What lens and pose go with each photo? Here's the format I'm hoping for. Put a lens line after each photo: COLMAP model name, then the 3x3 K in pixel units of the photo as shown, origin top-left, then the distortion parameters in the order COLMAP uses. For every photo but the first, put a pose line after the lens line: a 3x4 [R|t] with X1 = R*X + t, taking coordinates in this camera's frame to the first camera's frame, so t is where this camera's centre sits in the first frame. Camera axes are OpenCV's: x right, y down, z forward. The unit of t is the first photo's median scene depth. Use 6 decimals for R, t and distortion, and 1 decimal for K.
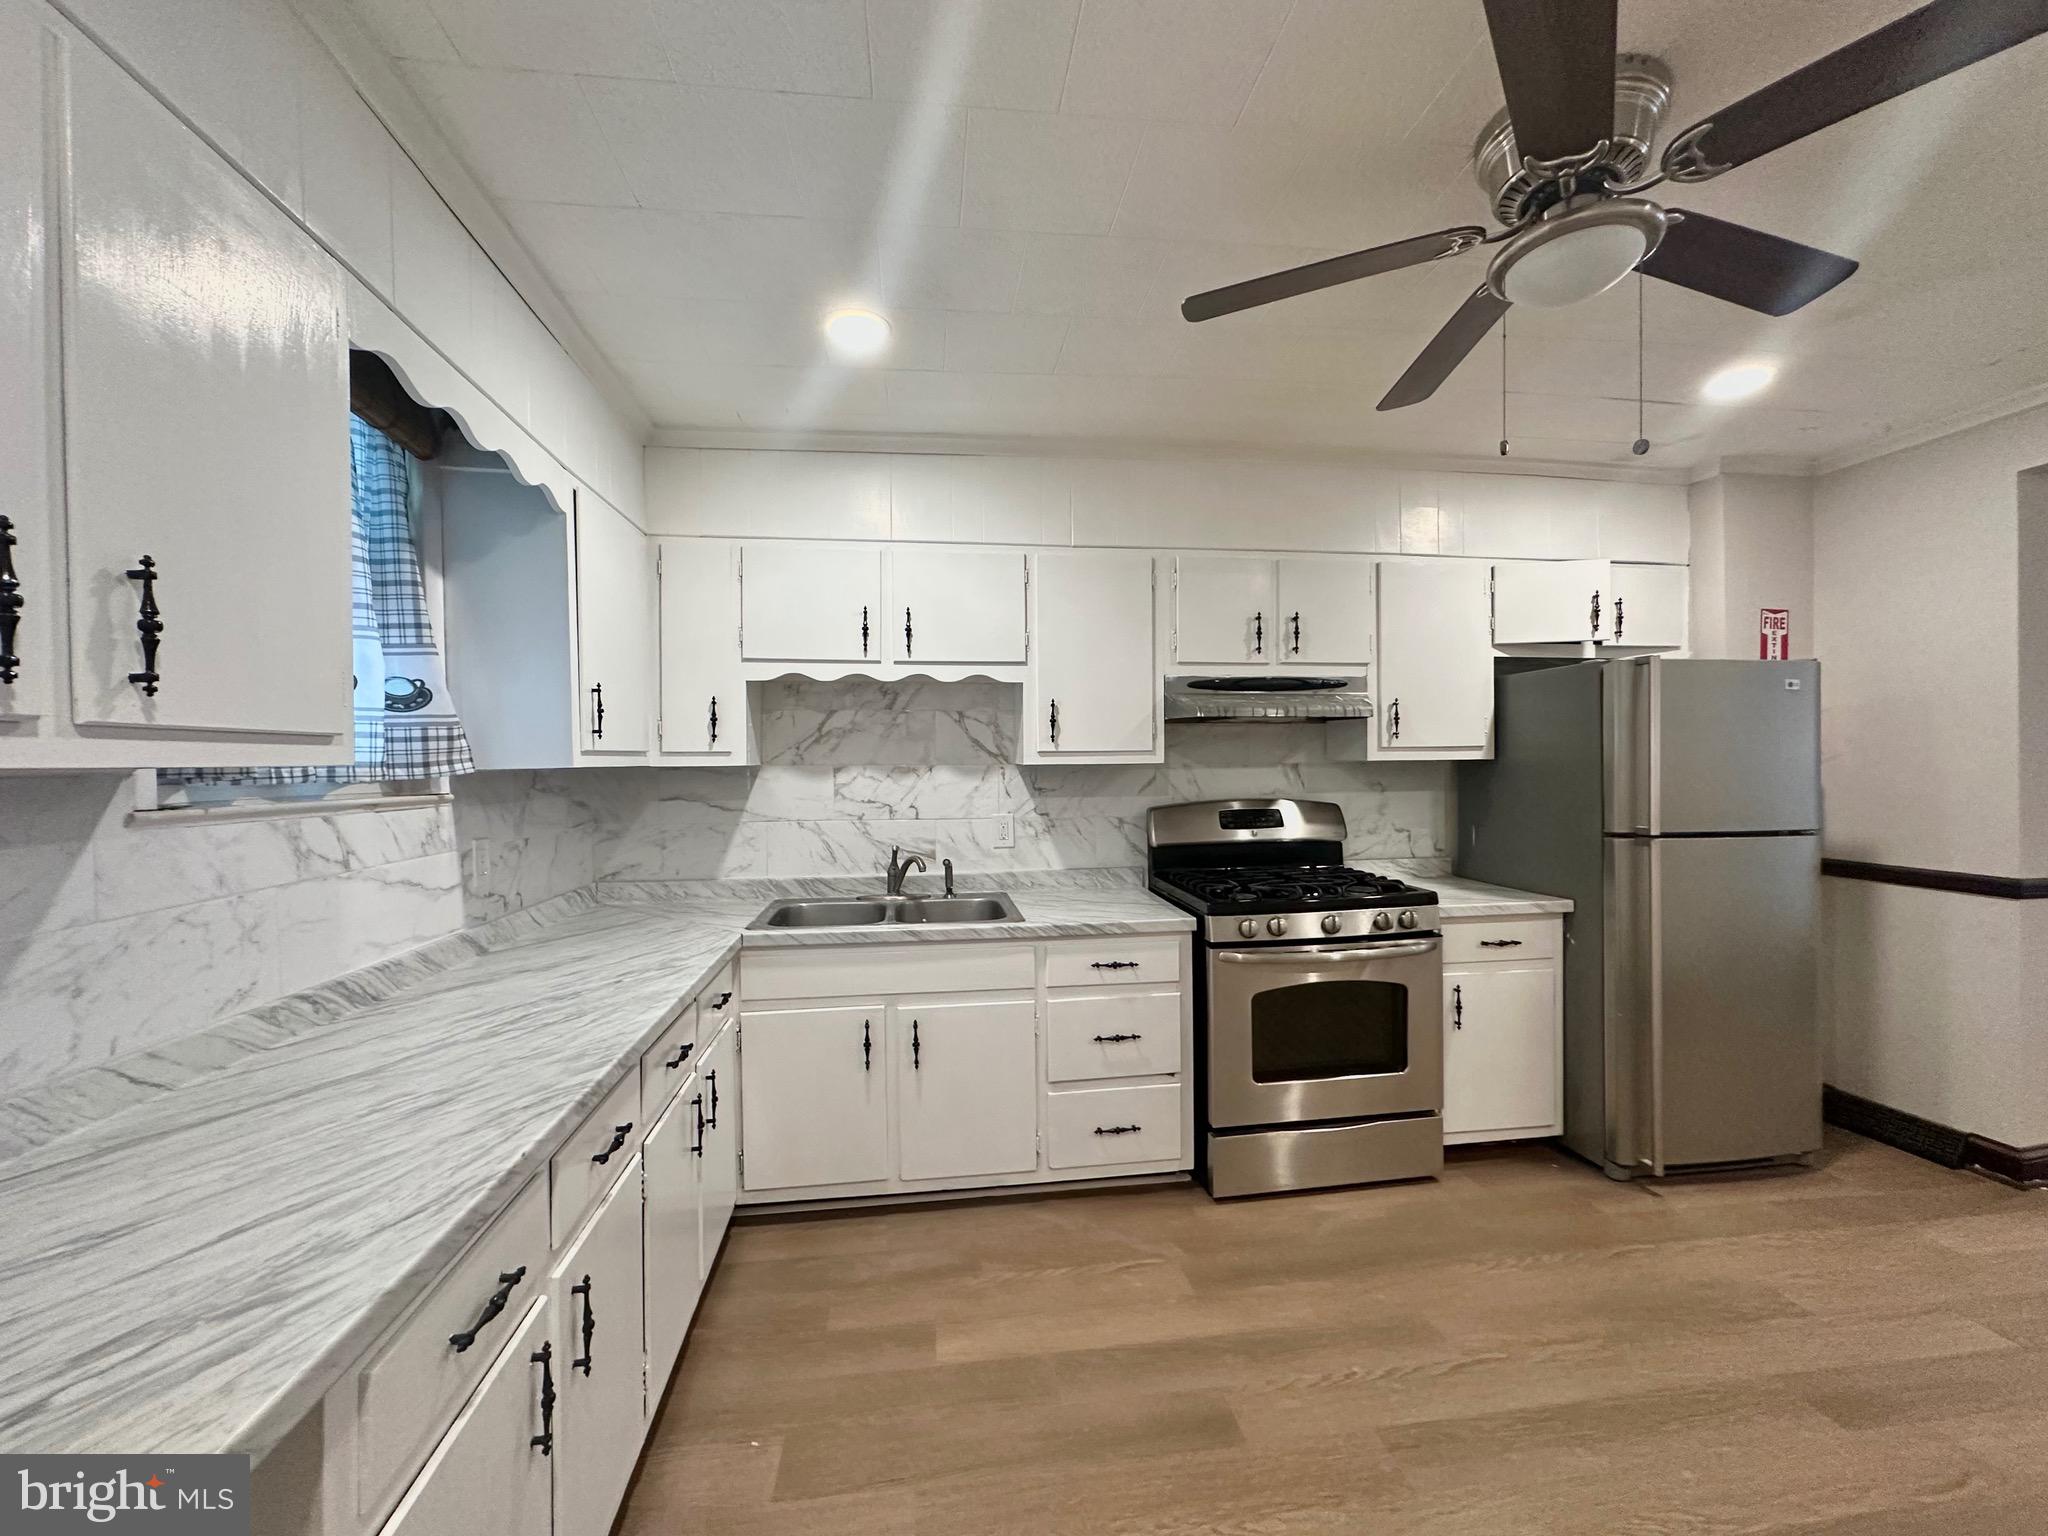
lens RADIAL K [[820.8, 0, 1025.4], [0, 820.8, 767.5], [0, 0, 1]] dist [-0.001140, -0.000300]
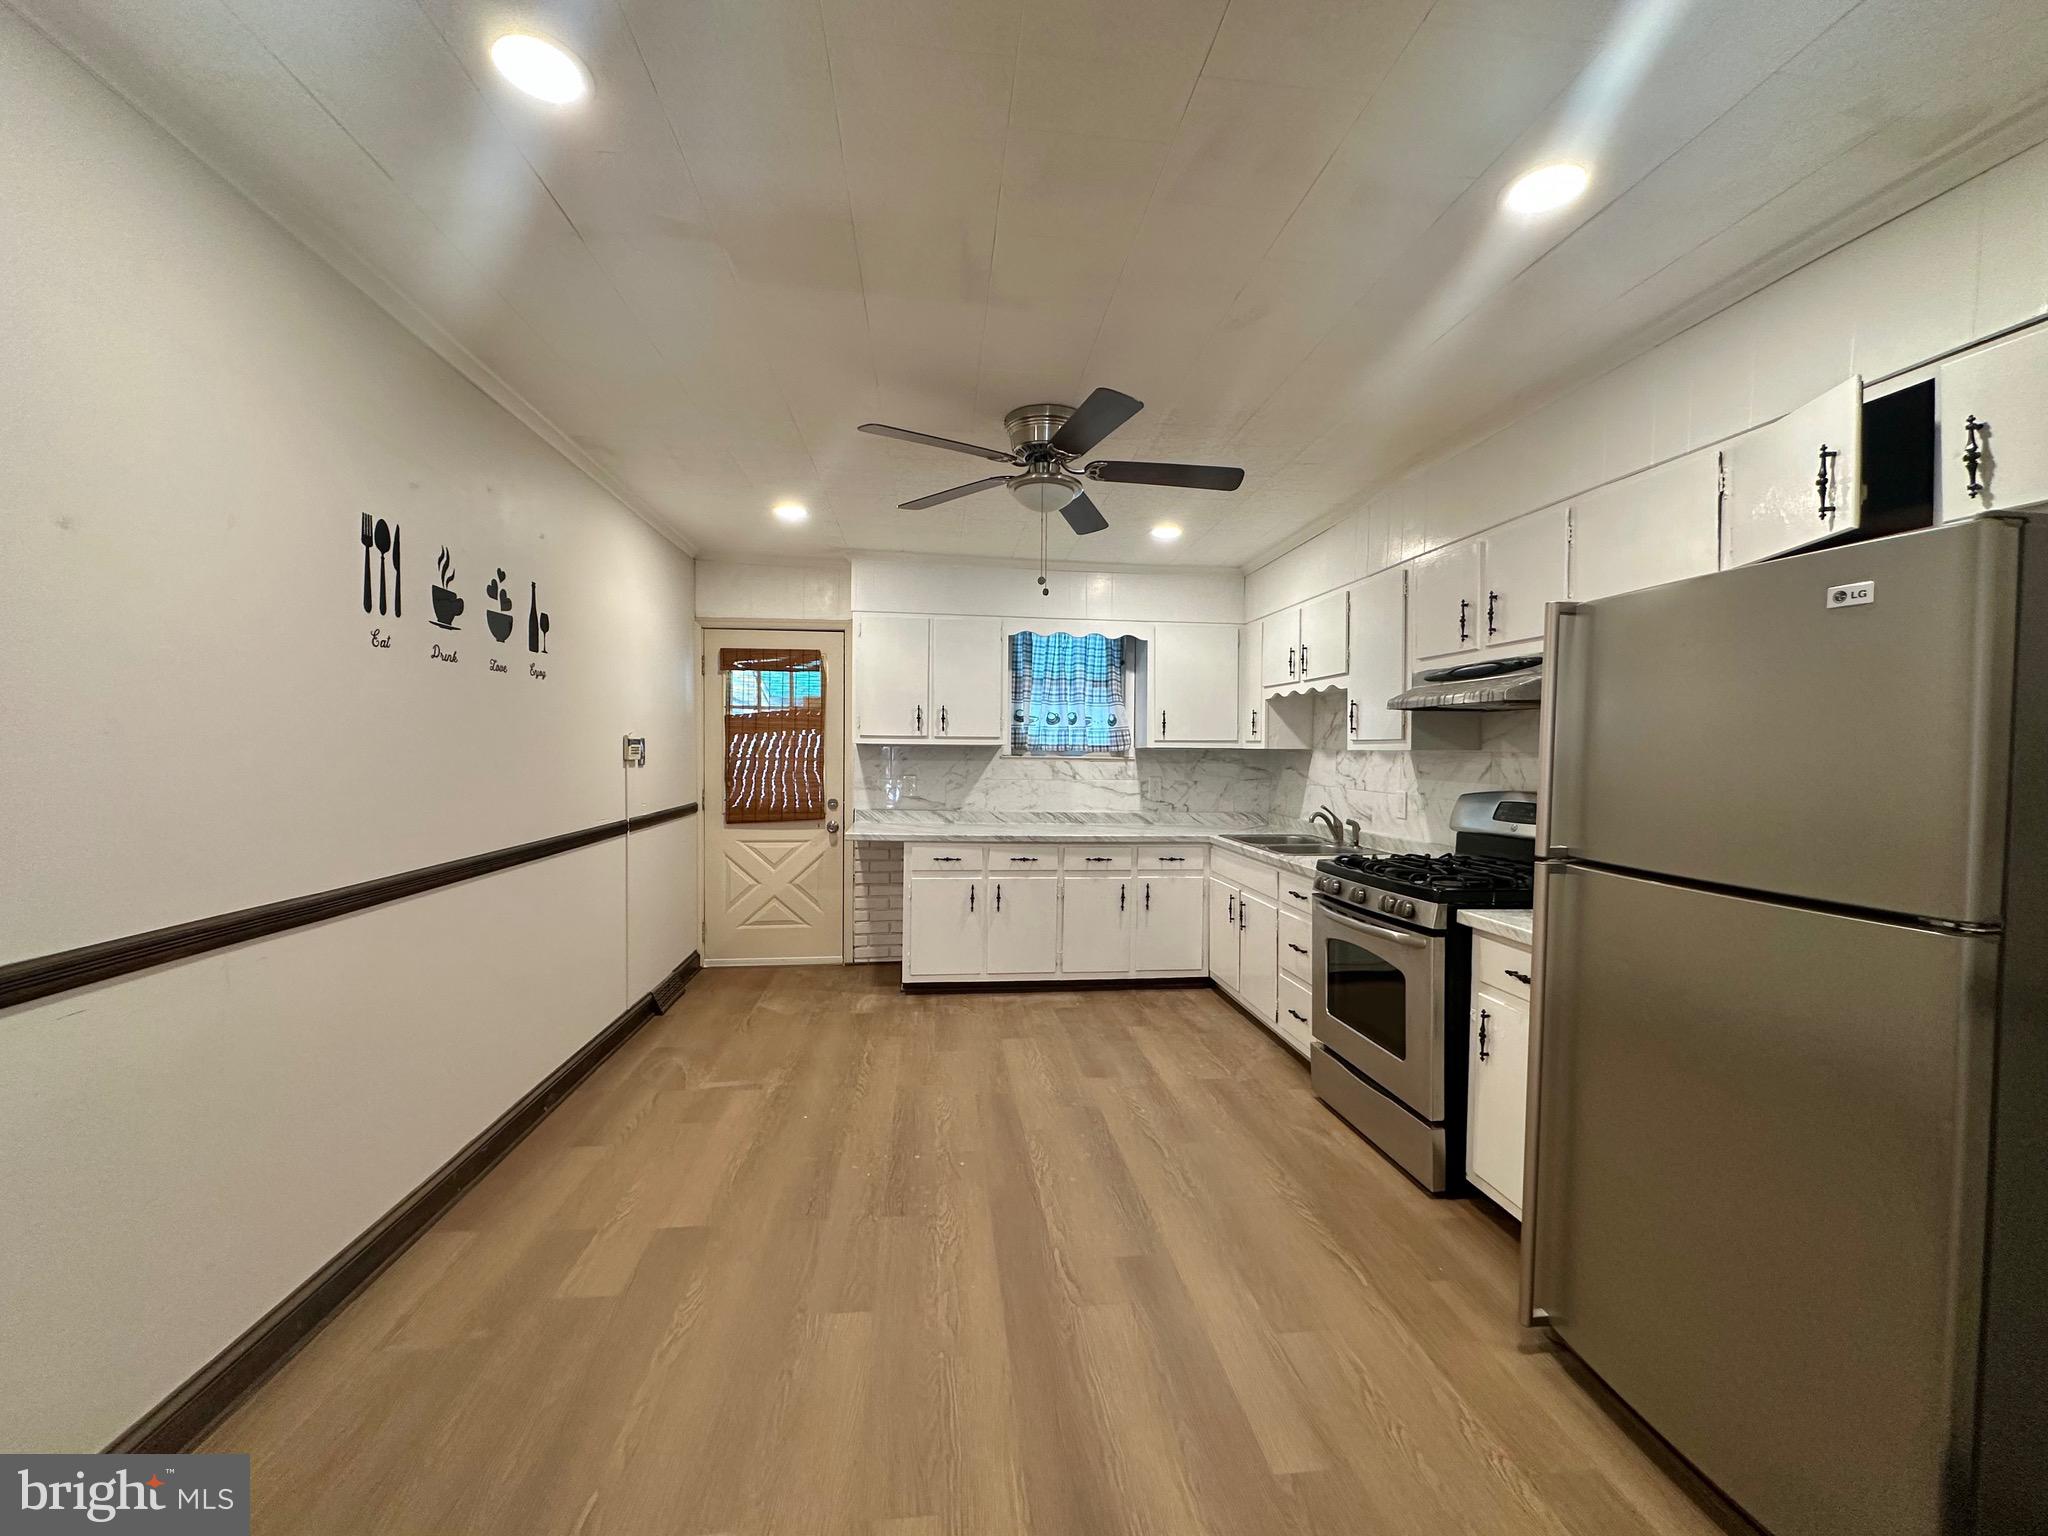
lens RADIAL K [[820.8, 0, 1027.9], [0, 820.8, 770.1], [0, 0, 1]] dist [-0.001140, -0.000300]
pose [[-0.014663, 0.034162, -0.999309, 1.339285], [-0.018594, 0.999234, 0.034432, -0.007093], [0.999720, 0.019086, -0.014017, 0.507674]]
